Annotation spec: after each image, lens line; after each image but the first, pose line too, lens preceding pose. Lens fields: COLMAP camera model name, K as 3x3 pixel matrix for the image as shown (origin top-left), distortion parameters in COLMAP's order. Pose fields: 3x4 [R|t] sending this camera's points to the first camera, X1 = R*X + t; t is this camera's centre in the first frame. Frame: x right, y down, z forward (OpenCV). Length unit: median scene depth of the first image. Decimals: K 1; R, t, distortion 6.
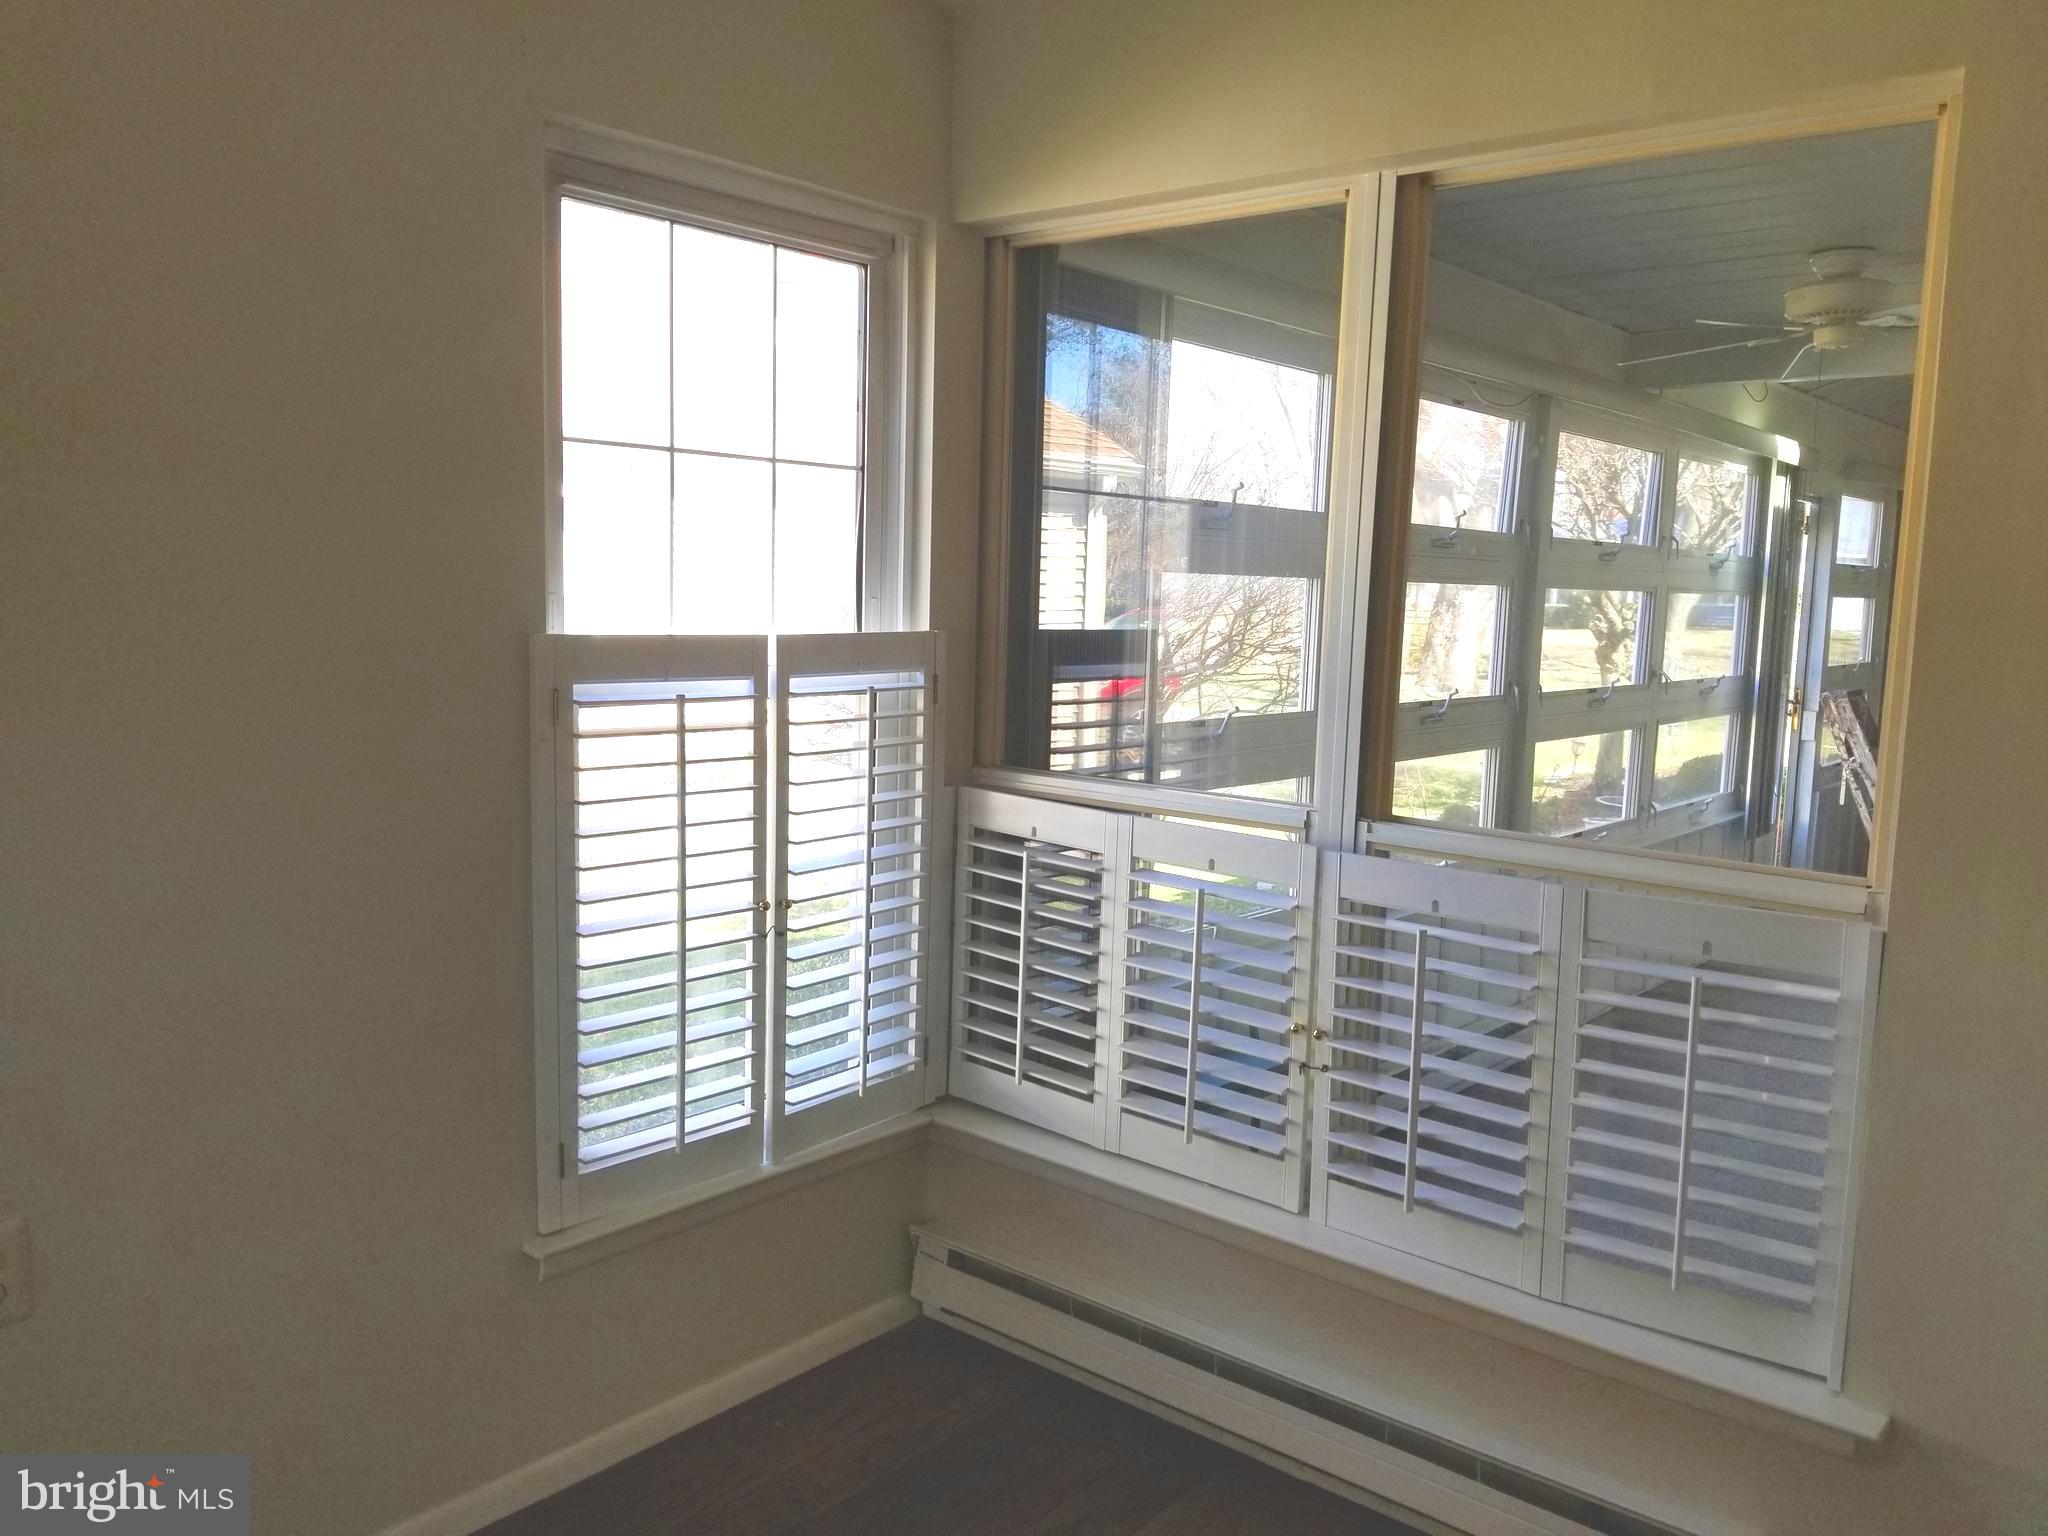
lens RADIAL K [[1560.7, 0, 1024.0], [0, 1560.7, 768.0], [0, 0, 1]] dist [0.099827, -0.187710]
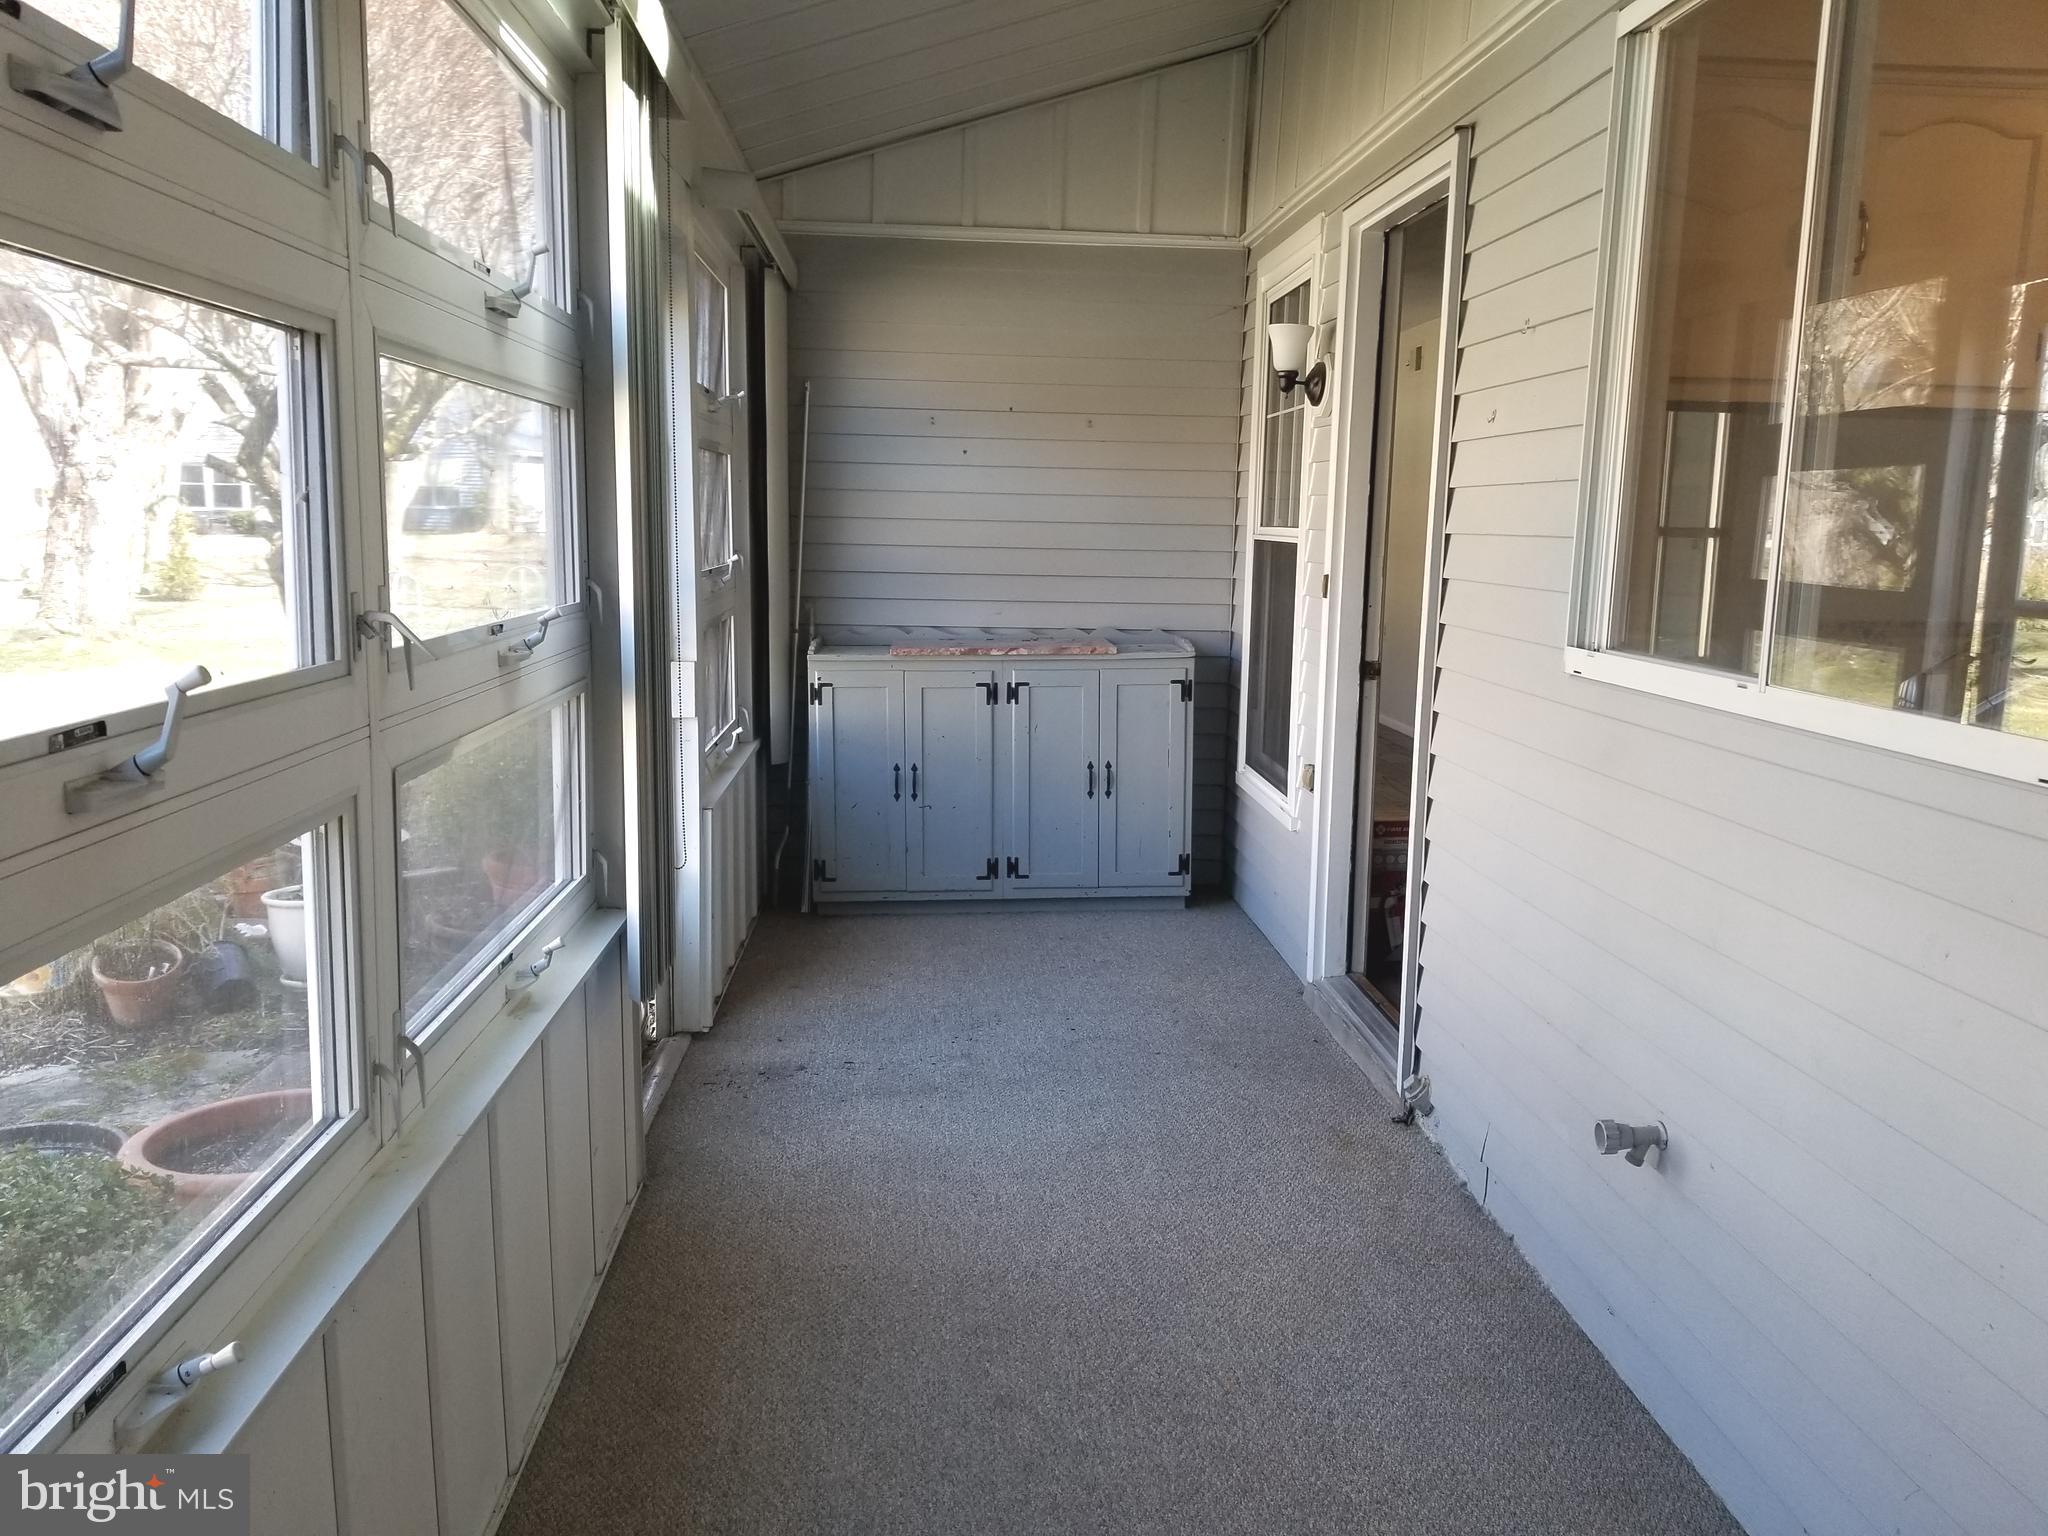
lens RADIAL K [[1560.7, 0, 1024.0], [0, 1560.7, 768.0], [0, 0, 1]] dist [0.099827, -0.187710]
pose [[0.720941, -0.120889, 0.682371, 0.554150], [0.081954, 0.992630, 0.089269, -0.096486], [-0.688134, -0.008434, 0.725535, 1.369016]]
